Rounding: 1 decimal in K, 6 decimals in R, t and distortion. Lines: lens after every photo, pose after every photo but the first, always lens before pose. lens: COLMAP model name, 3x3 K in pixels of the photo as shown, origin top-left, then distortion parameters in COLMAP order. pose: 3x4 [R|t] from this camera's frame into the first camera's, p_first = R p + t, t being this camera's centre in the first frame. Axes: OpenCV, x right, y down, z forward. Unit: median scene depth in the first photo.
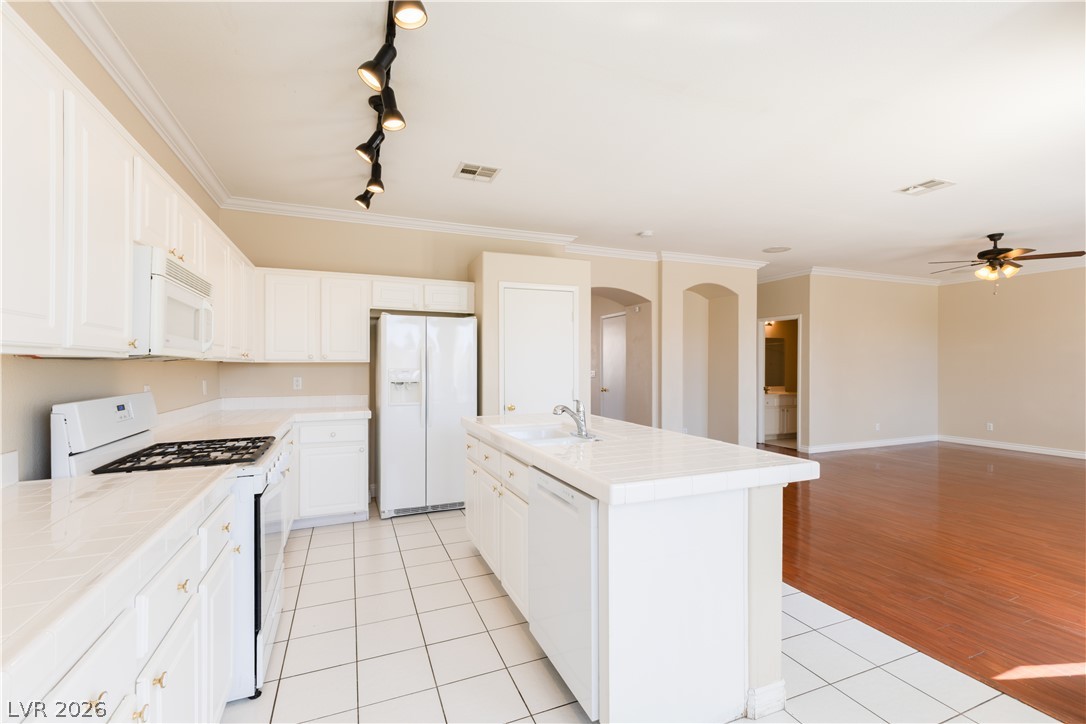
lens RADIAL K [[475.7, 0, 540.1], [0, 475.7, 362.6], [0, 0, 1]] dist [0.010026, 0.000926]
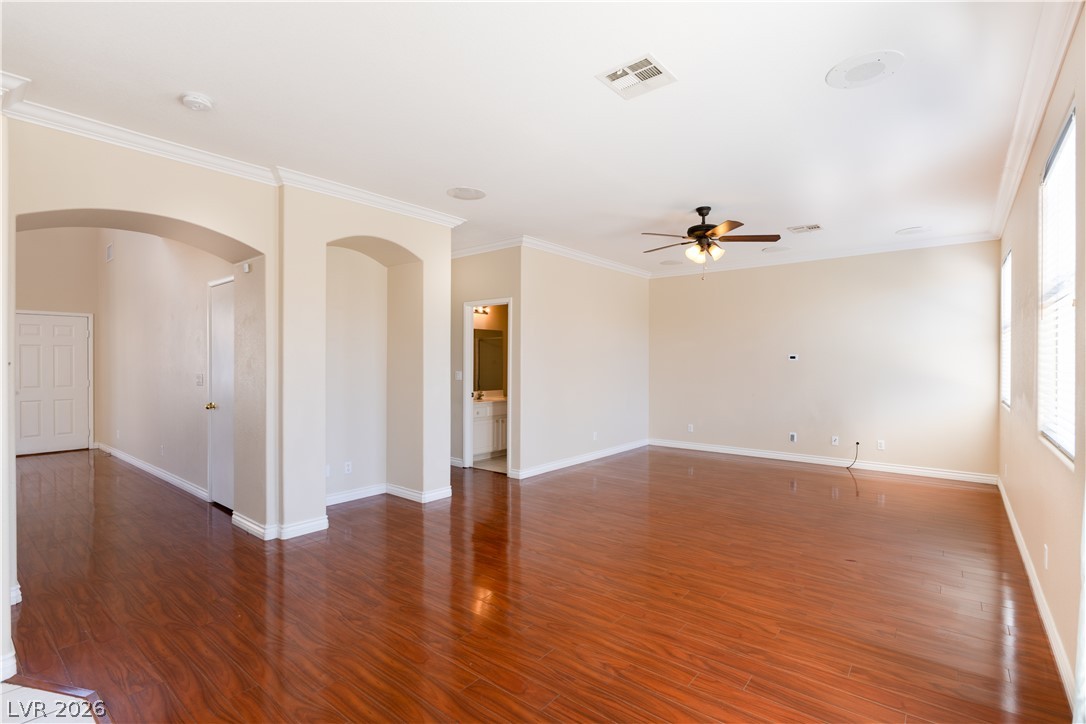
lens RADIAL K [[508.3, 0, 546.5], [0, 508.3, 359.7], [0, 0, 1]] dist [-0.001110, 0.000112]
pose [[0.878606, 0.001676, 0.477544, 0.232513], [-0.000789, 0.999998, -0.002058, 0.000208], [-0.477546, 0.001432, 0.878605, 0.288973]]
